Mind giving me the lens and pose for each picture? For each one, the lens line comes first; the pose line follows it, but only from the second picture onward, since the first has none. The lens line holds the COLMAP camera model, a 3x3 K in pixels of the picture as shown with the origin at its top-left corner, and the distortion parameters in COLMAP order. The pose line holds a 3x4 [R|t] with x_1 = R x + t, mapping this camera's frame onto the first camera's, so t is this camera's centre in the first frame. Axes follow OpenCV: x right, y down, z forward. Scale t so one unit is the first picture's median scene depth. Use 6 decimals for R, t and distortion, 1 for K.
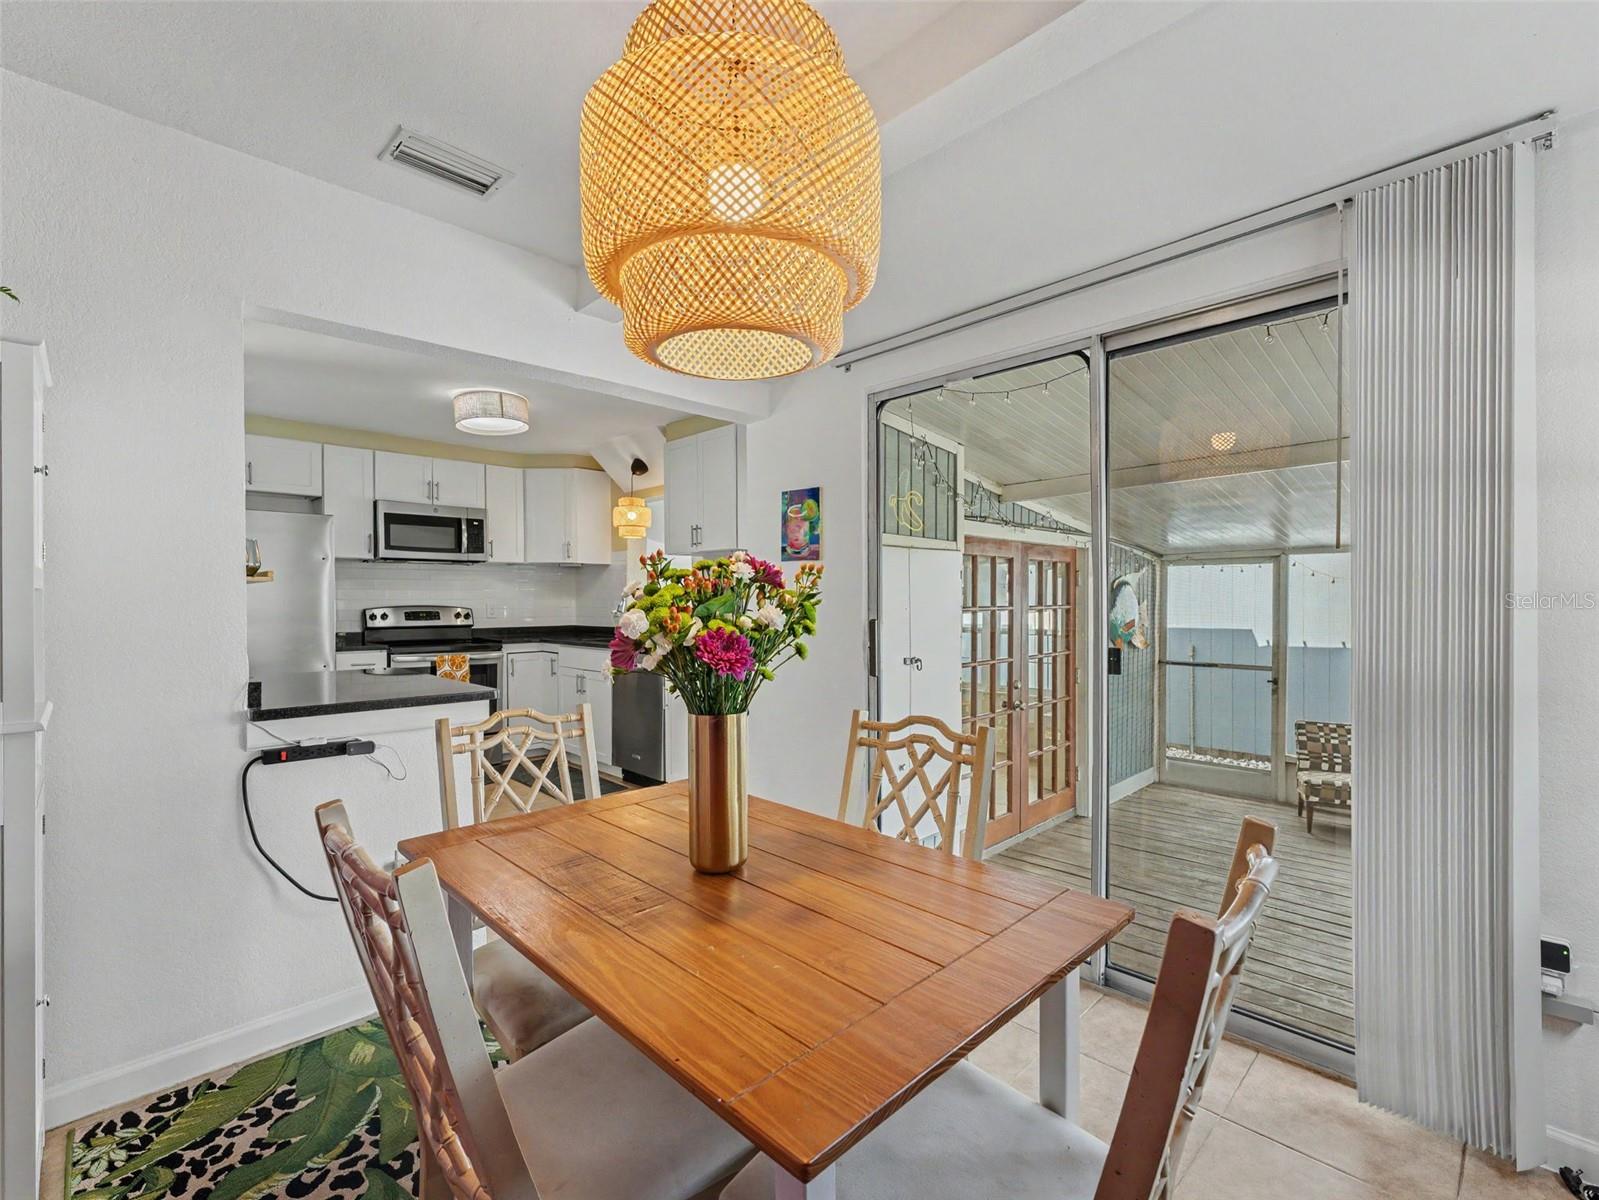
lens RADIAL K [[721.0, 0, 799.0], [0, 721.0, 606.8], [0, 0, 1]] dist [0.002414, -0.001098]
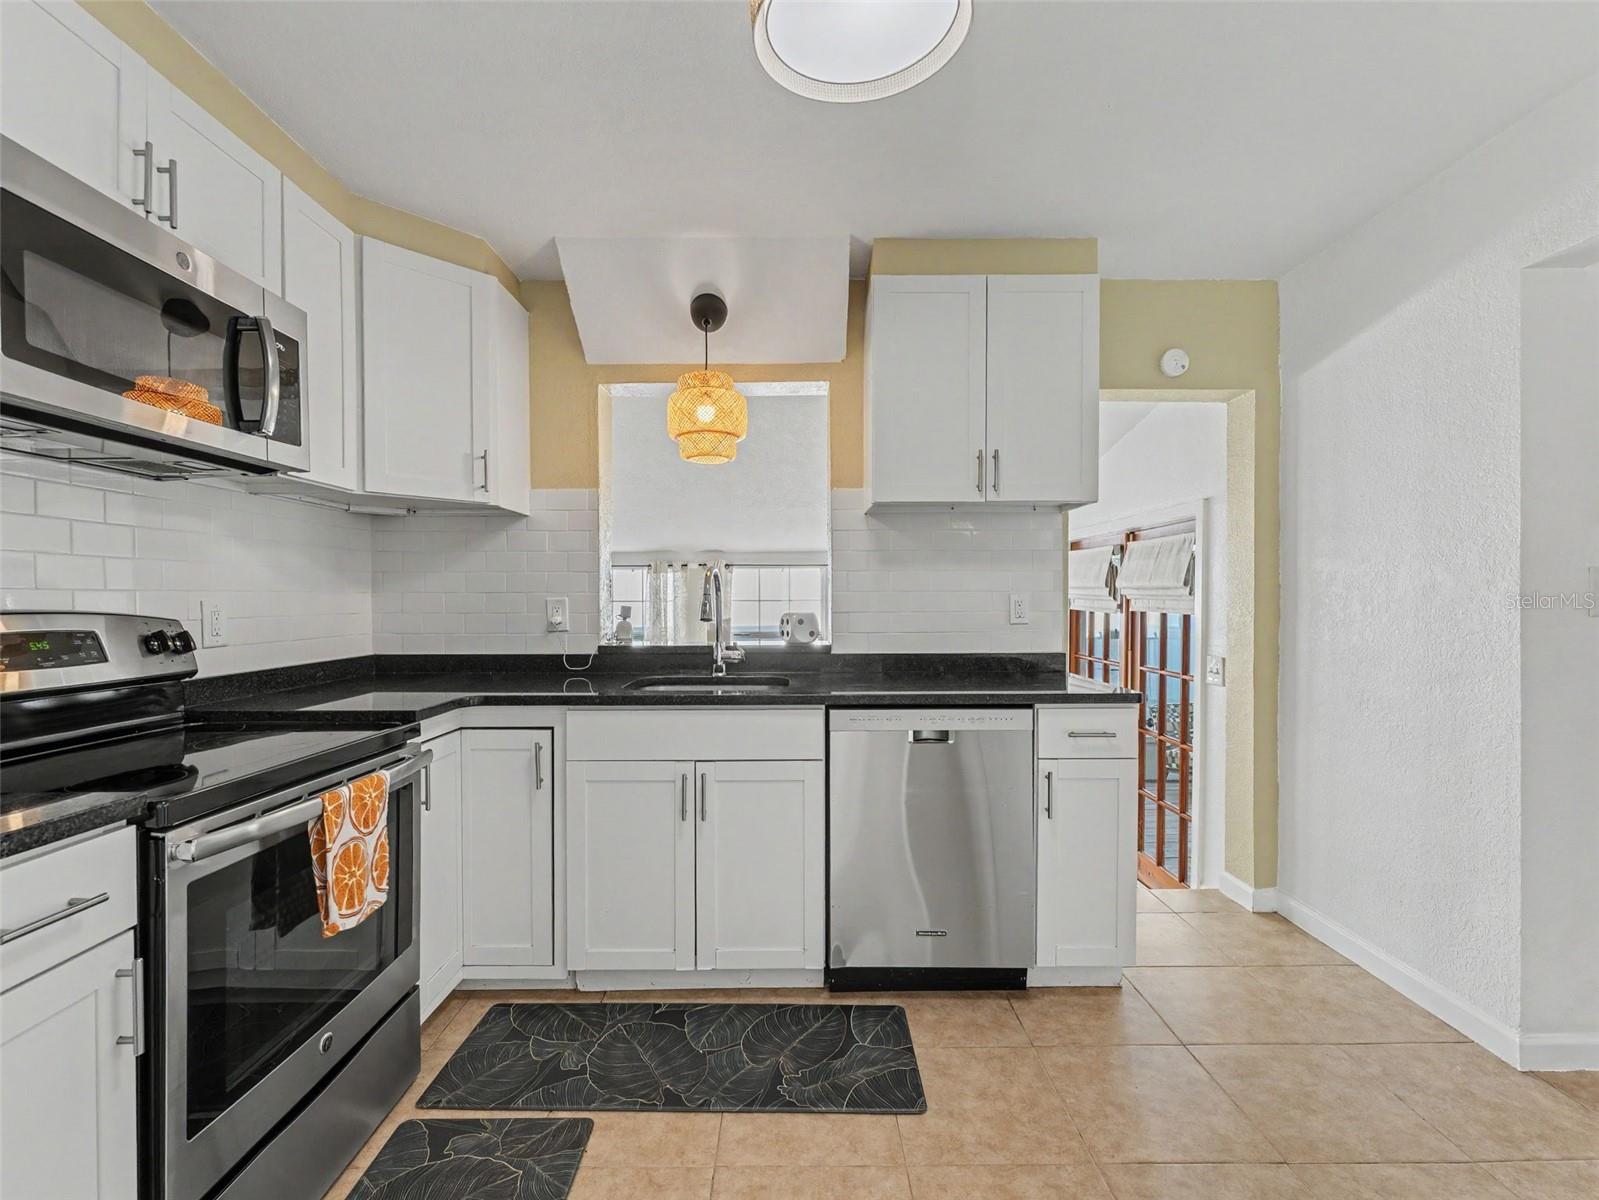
lens RADIAL K [[721.0, 0, 799.0], [0, 721.0, 606.8], [0, 0, 1]] dist [0.002414, -0.001098]
pose [[0.700493, -0.009799, 0.713592, -0.519326], [0.007499, 0.999952, 0.006371, -0.003287], [-0.713619, 0.000889, 0.700533, 0.624037]]
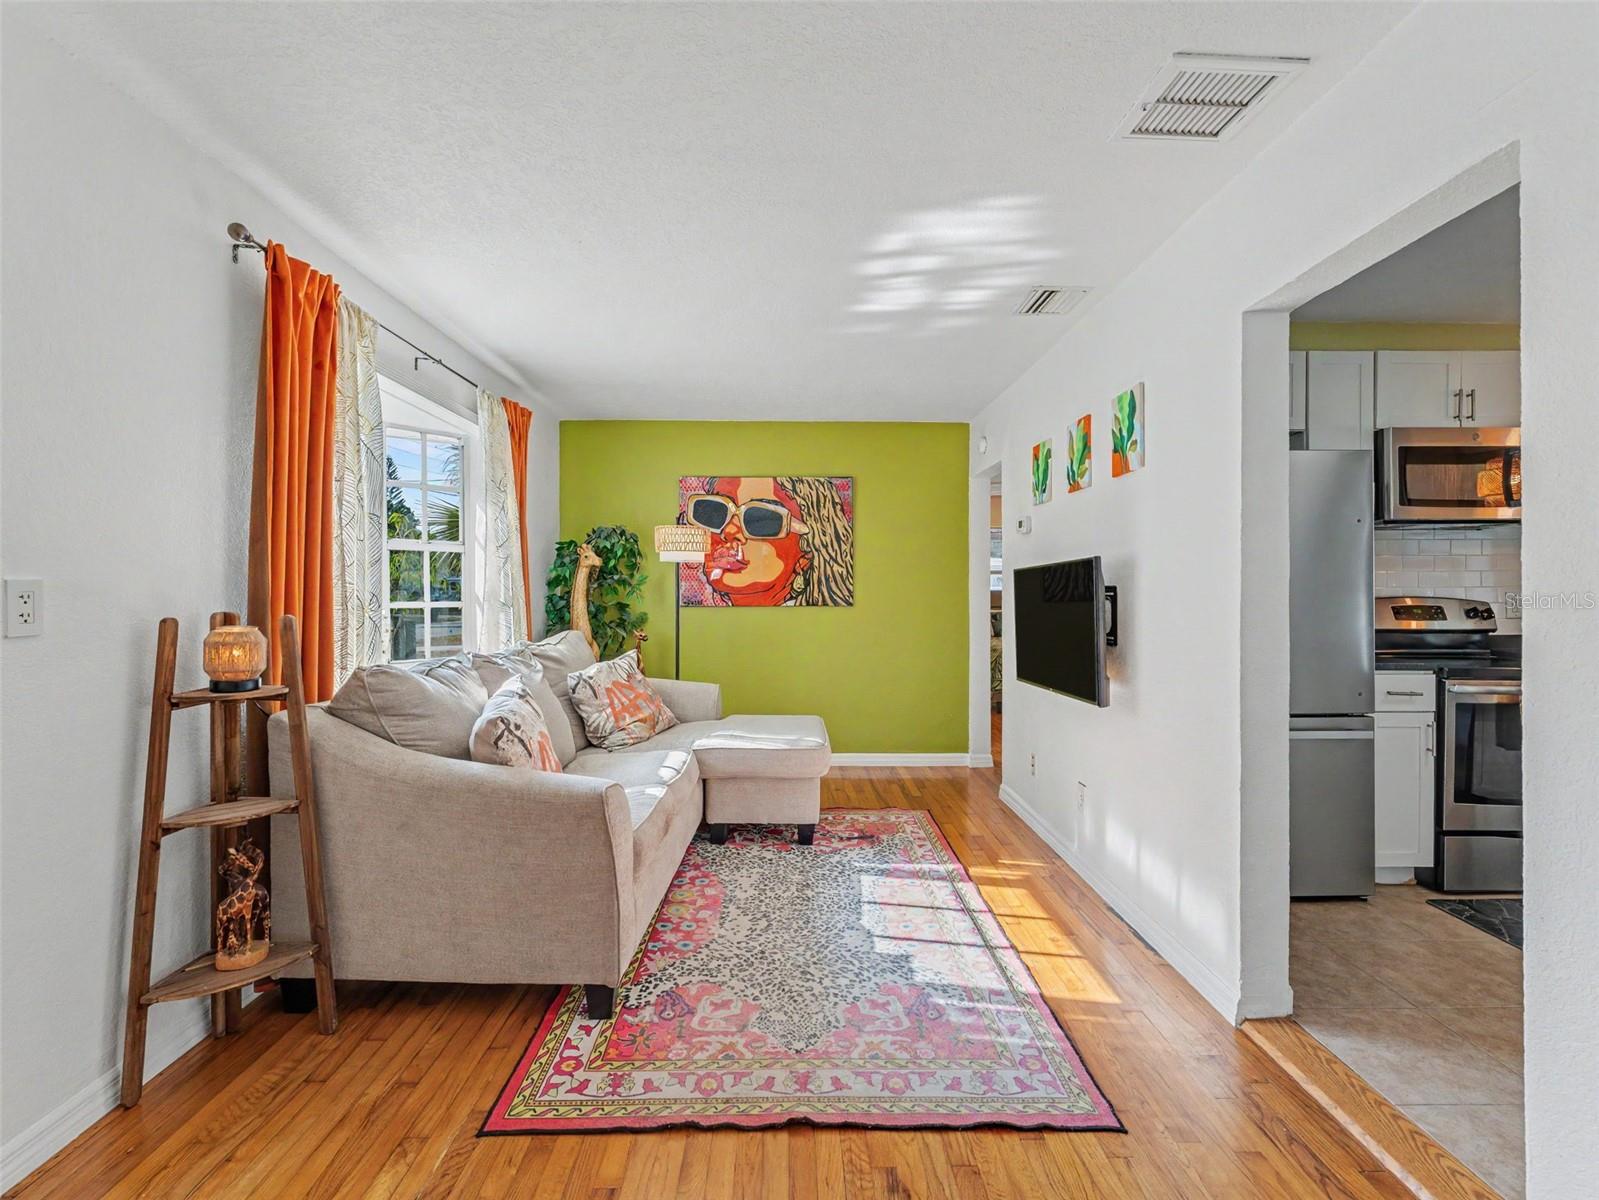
lens RADIAL K [[737.5, 0, 799.9], [0, 737.5, 594.0], [0, 0, 1]] dist [-0.002464, -0.000865]
pose [[0.717638, 0.002722, -0.696411, -0.465885], [-0.003565, 0.999994, 0.000236, -0.002425], [0.696408, 0.002313, 0.717643, 0.177898]]
